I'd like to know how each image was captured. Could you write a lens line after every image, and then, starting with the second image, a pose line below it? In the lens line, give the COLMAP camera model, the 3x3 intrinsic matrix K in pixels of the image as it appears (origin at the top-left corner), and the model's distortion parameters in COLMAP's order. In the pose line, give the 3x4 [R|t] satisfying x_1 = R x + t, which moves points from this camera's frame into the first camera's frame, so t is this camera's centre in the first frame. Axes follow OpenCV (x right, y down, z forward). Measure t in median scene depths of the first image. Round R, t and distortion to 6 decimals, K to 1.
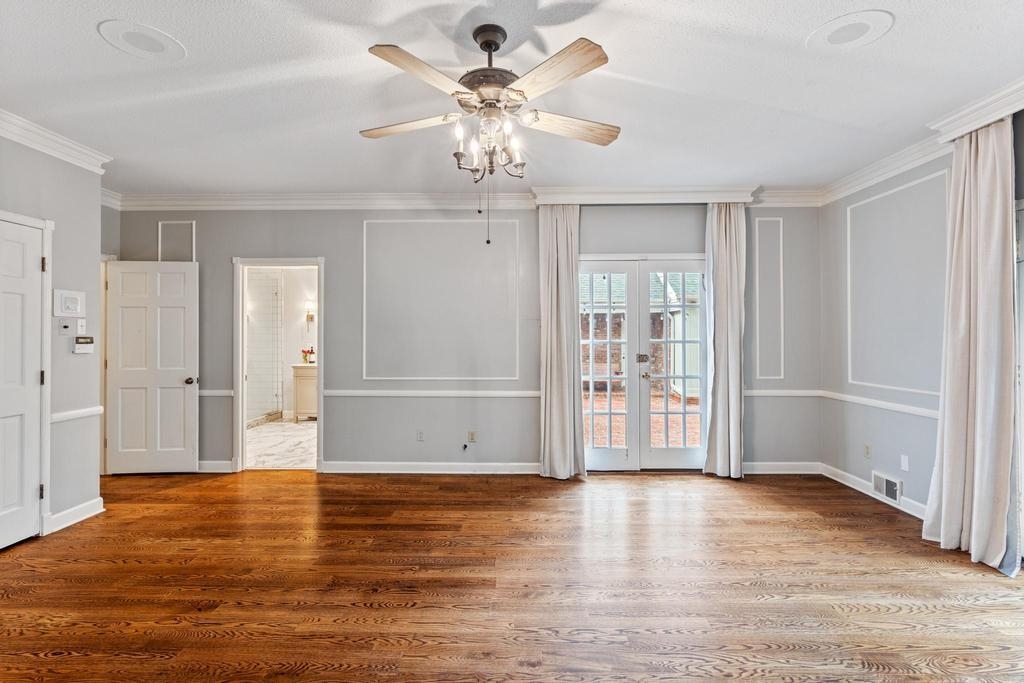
lens RADIAL K [[482.7, 0, 508.7], [0, 482.7, 337.1], [0, 0, 1]] dist [-0.004836, 0.000077]
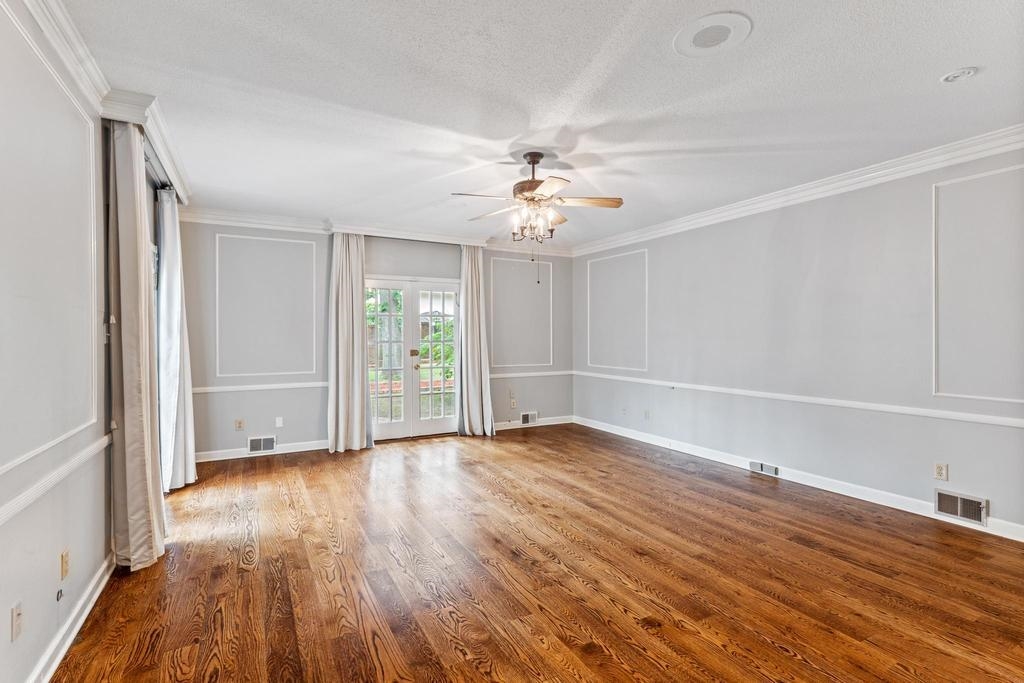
lens RADIAL K [[482.7, 0, 509.7], [0, 482.7, 340.9], [0, 0, 1]] dist [-0.004836, 0.000077]
pose [[-0.480288, -0.004095, 0.877101, -1.187600], [0.005775, 0.999953, 0.007831, -0.001217], [-0.877092, 0.008827, -0.480241, 1.524622]]
